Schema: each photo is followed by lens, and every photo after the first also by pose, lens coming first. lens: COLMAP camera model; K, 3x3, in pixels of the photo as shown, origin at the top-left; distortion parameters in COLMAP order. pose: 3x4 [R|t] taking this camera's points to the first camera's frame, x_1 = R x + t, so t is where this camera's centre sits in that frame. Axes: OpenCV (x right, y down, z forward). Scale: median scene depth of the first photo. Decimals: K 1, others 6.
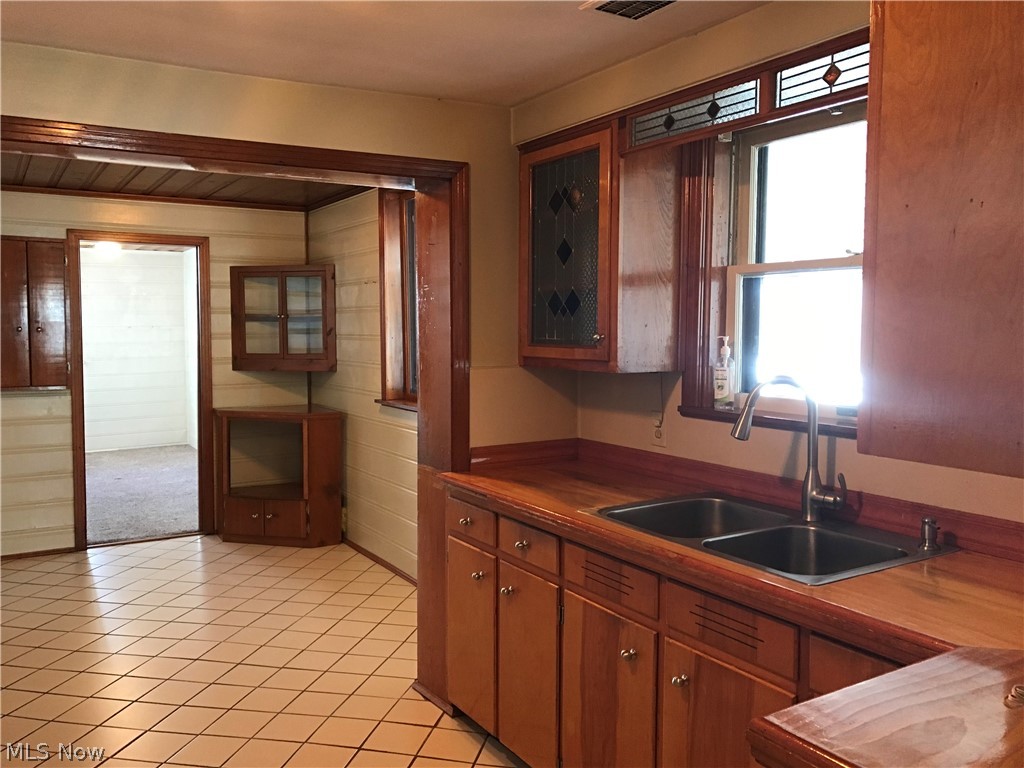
lens RADIAL K [[833.9, 0, 511.0], [0, 833.9, 383.3], [0, 0, 1]] dist [0.033747, -0.025113]
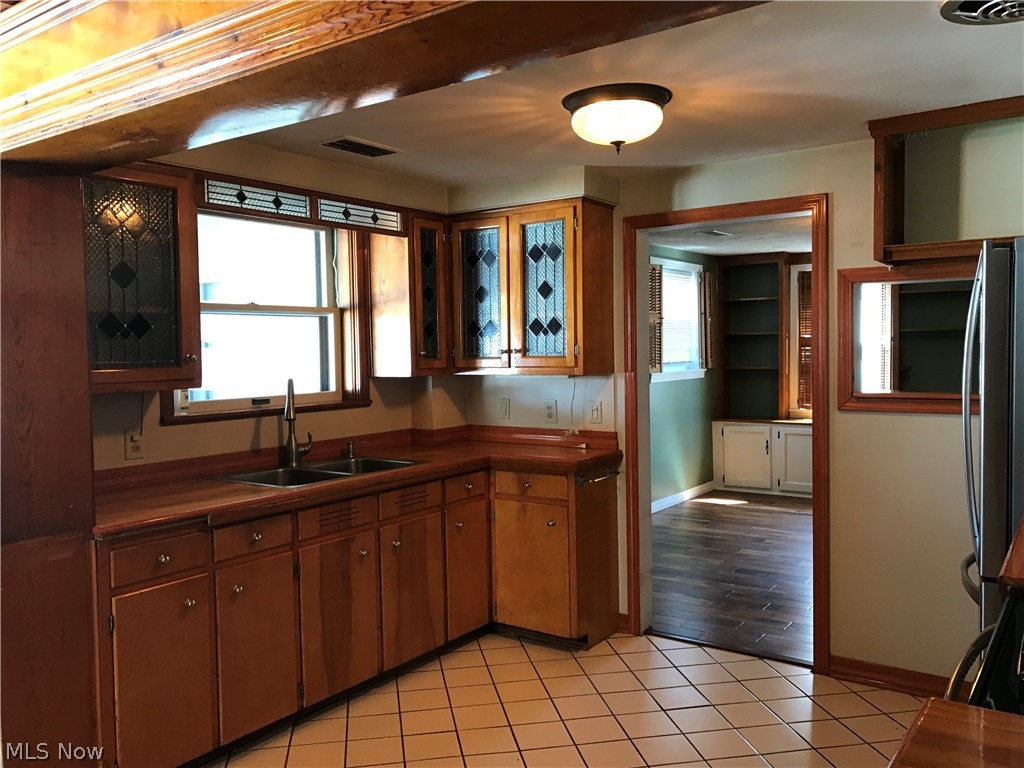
lens RADIAL K [[833.9, 0, 515.3], [0, 833.9, 376.1], [0, 0, 1]] dist [0.033747, -0.025113]
pose [[-0.379092, -0.028327, 0.924925, -0.607254], [0.081995, 0.994571, 0.064067, -0.036683], [-0.921719, 0.100126, -0.374712, 0.555598]]
